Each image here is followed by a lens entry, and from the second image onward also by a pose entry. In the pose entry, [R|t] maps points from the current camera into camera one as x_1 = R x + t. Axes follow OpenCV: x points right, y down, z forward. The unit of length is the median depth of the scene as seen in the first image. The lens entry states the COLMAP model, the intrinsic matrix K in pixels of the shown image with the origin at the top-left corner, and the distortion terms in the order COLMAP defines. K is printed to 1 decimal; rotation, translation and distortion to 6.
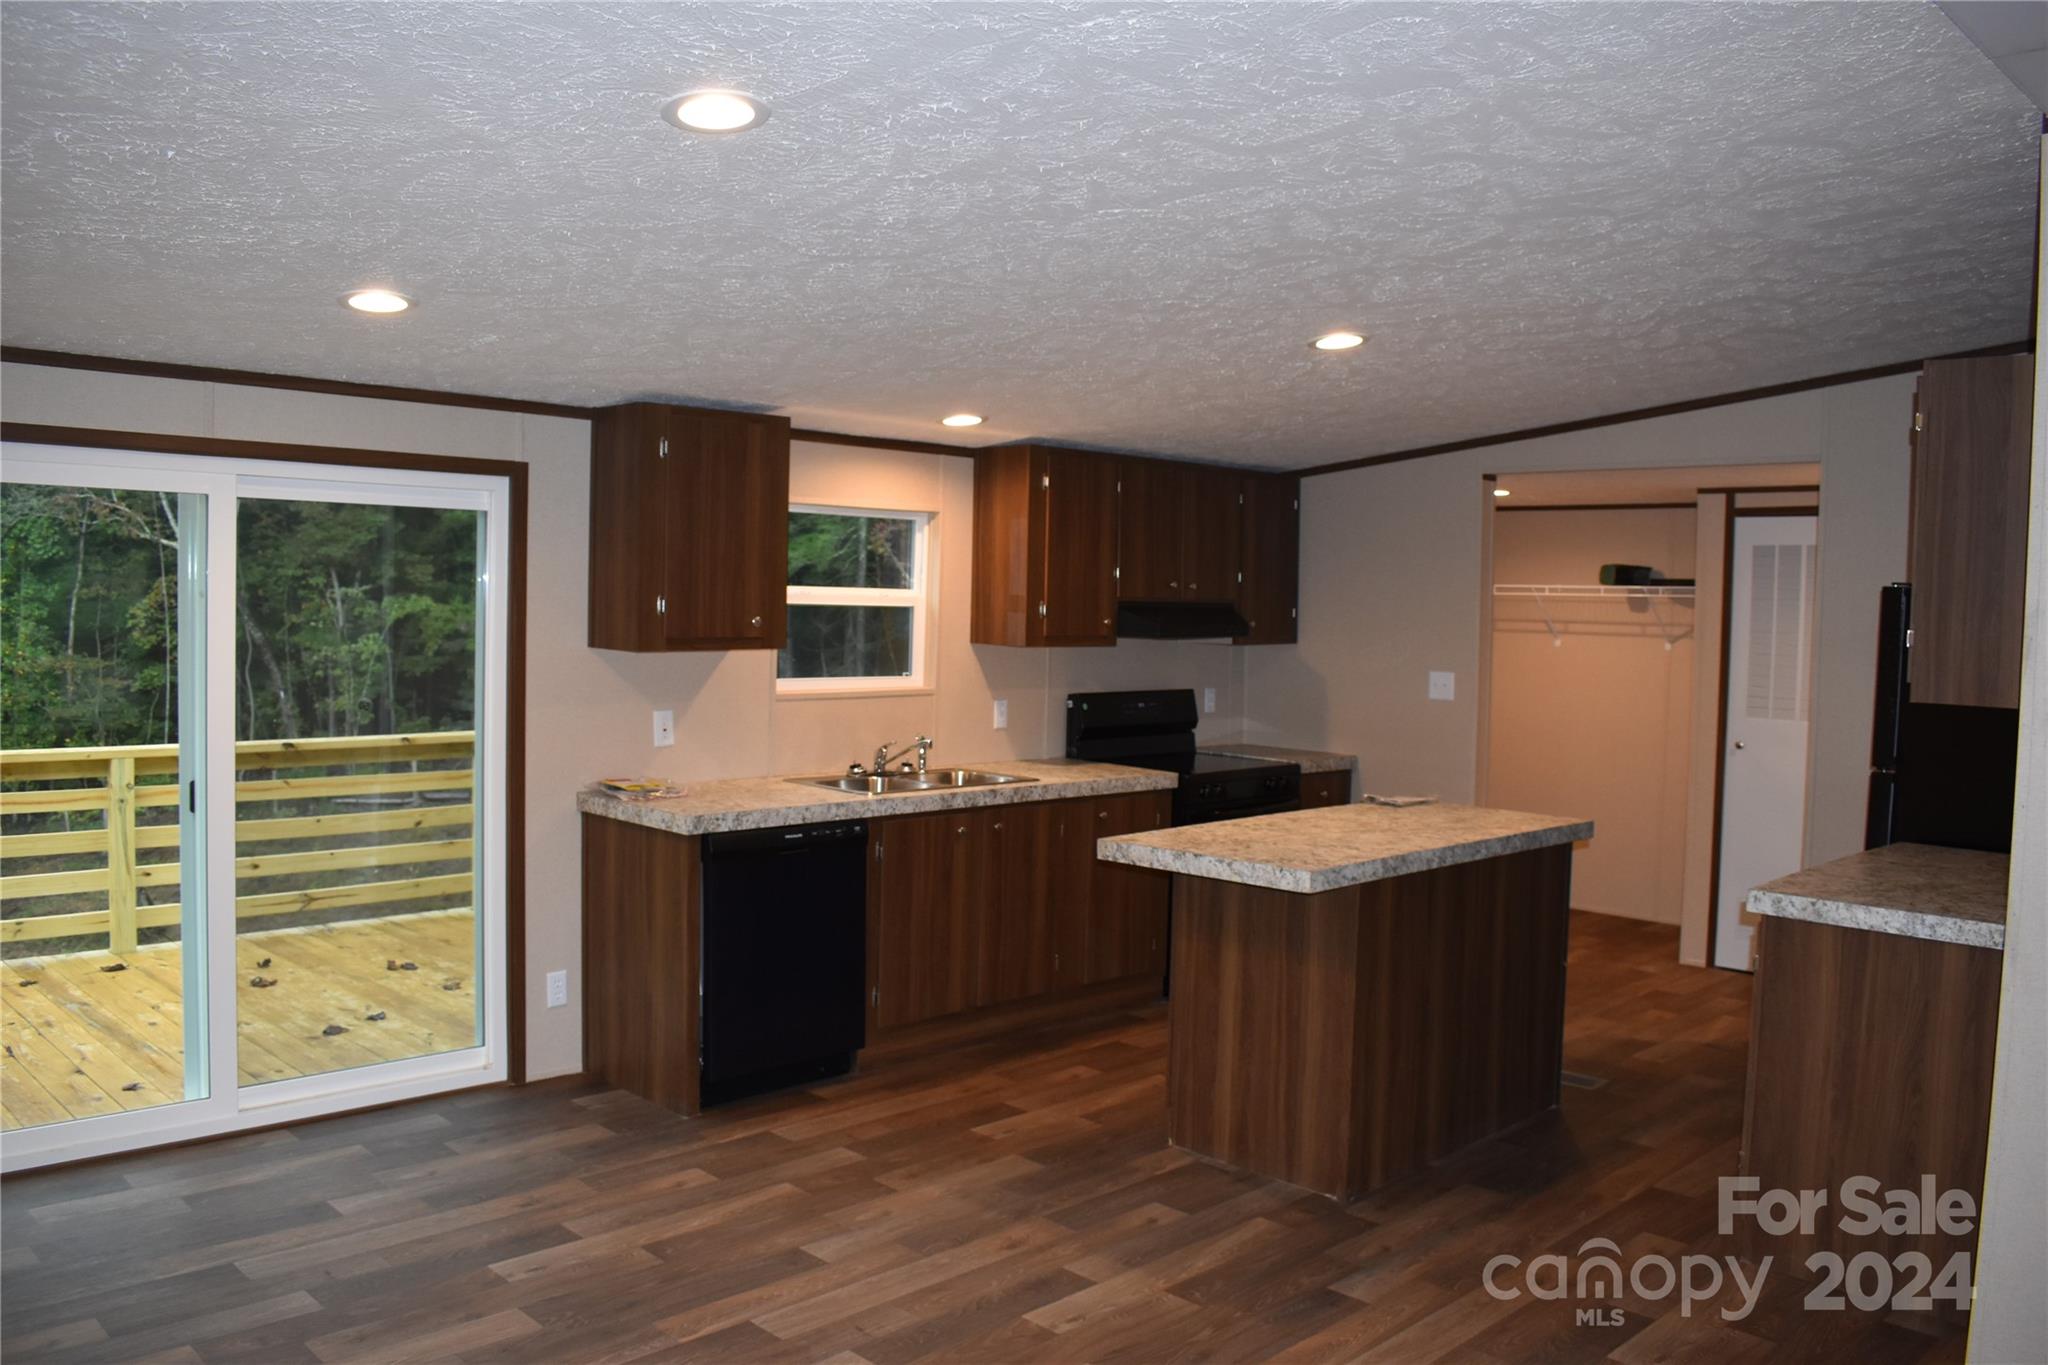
lens RADIAL K [[1591.9, 0, 1071.1], [0, 1591.9, 677.3], [0, 0, 1]] dist [-0.098341, 0.019074]
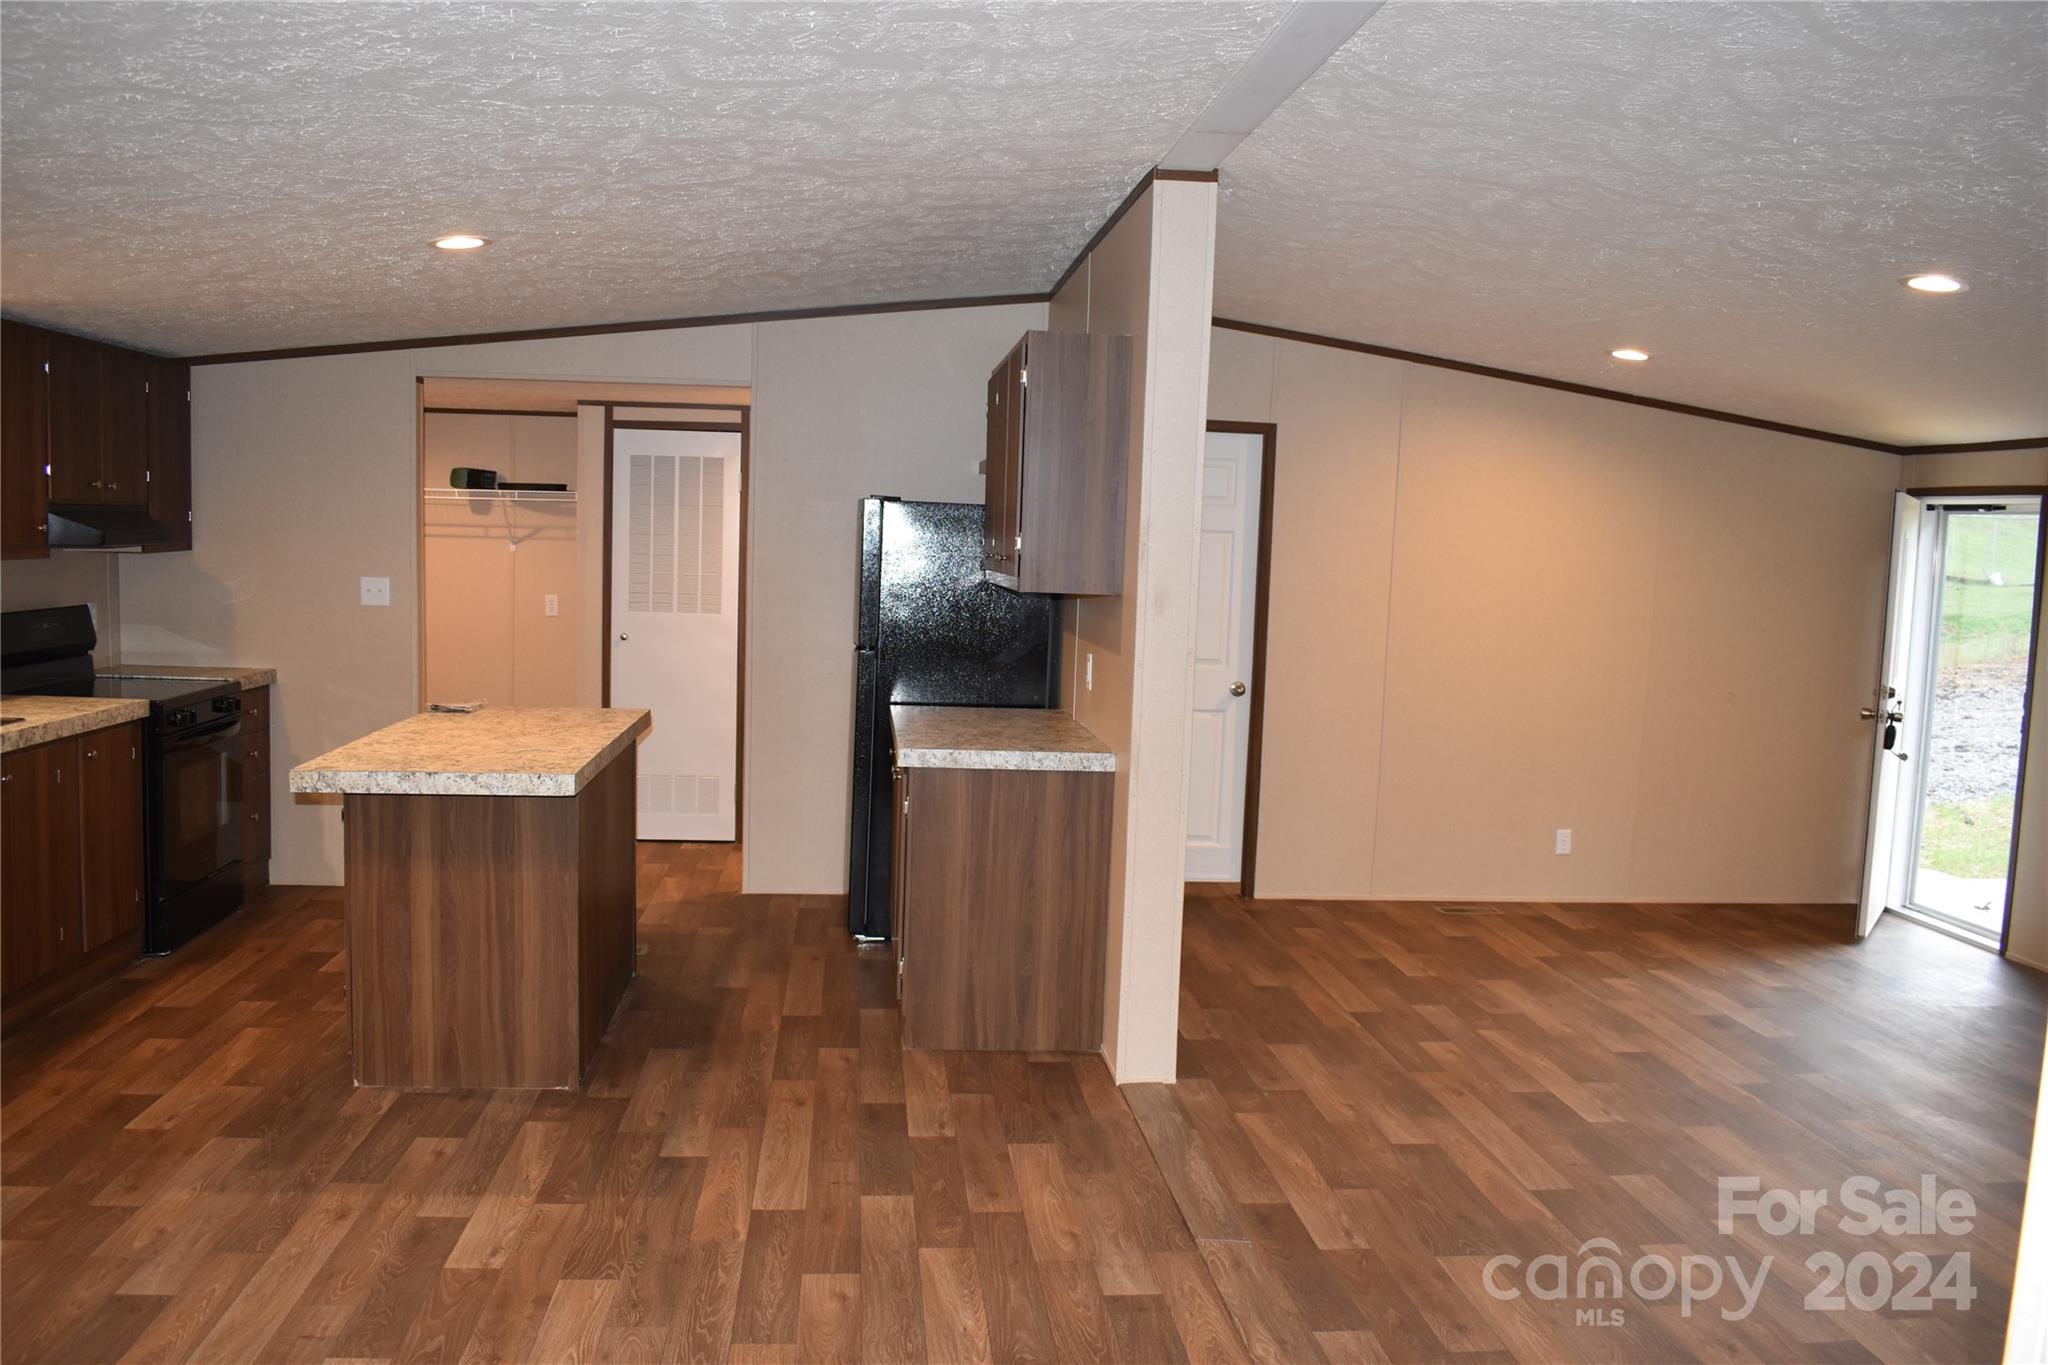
lens RADIAL K [[1591.9, 0, 1024.5], [0, 1591.9, 679.3], [0, 0, 1]] dist [-0.098341, 0.019074]
pose [[0.635974, -0.070506, 0.768483, -0.360216], [0.018740, 0.996935, 0.075957, -0.008844], [-0.771483, -0.033905, 0.635346, 0.103013]]
